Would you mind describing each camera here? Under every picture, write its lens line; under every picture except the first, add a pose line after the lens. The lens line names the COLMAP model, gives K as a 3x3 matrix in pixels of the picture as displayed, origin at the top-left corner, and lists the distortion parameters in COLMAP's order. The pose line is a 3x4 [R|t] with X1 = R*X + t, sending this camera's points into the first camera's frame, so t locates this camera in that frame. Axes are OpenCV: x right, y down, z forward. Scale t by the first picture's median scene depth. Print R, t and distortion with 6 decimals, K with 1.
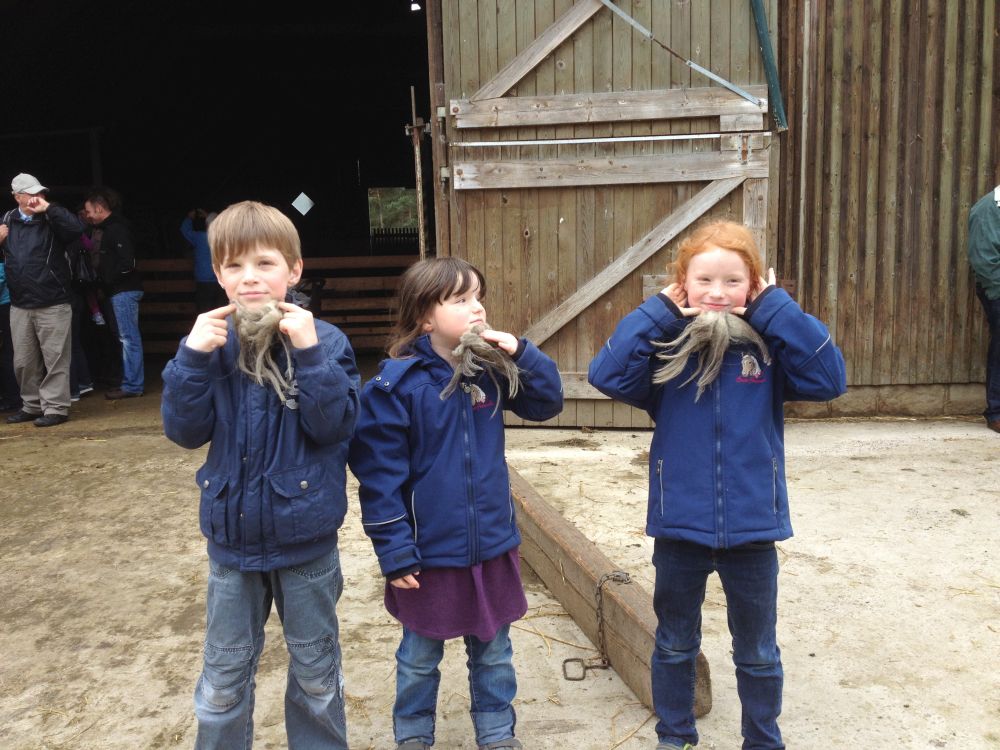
lens RADIAL K [[891.8, 0, 500.0], [0, 891.8, 375.0], [0, 0, 1]] dist [0.122047, -0.256237]
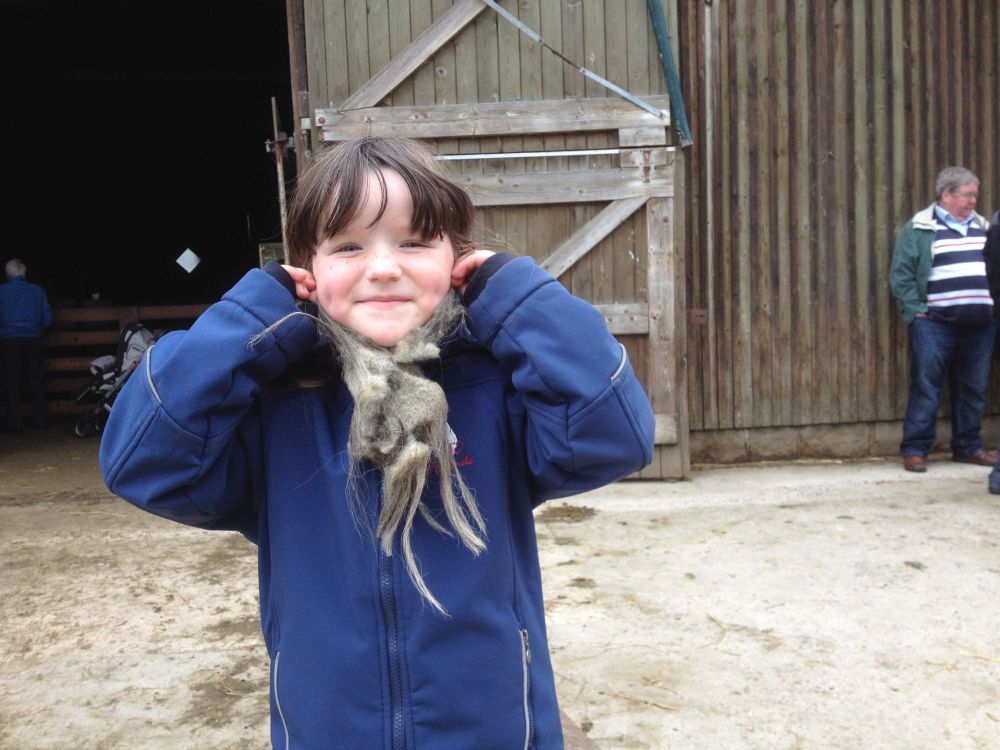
lens RADIAL K [[891.8, 0, 500.0], [0, 891.8, 375.0], [0, 0, 1]] dist [0.122047, -0.256237]
pose [[0.994192, -0.019518, 0.105839, 0.025323], [0.026821, 0.997323, -0.068026, 0.015371], [-0.104228, 0.070470, 0.992054, 0.135203]]
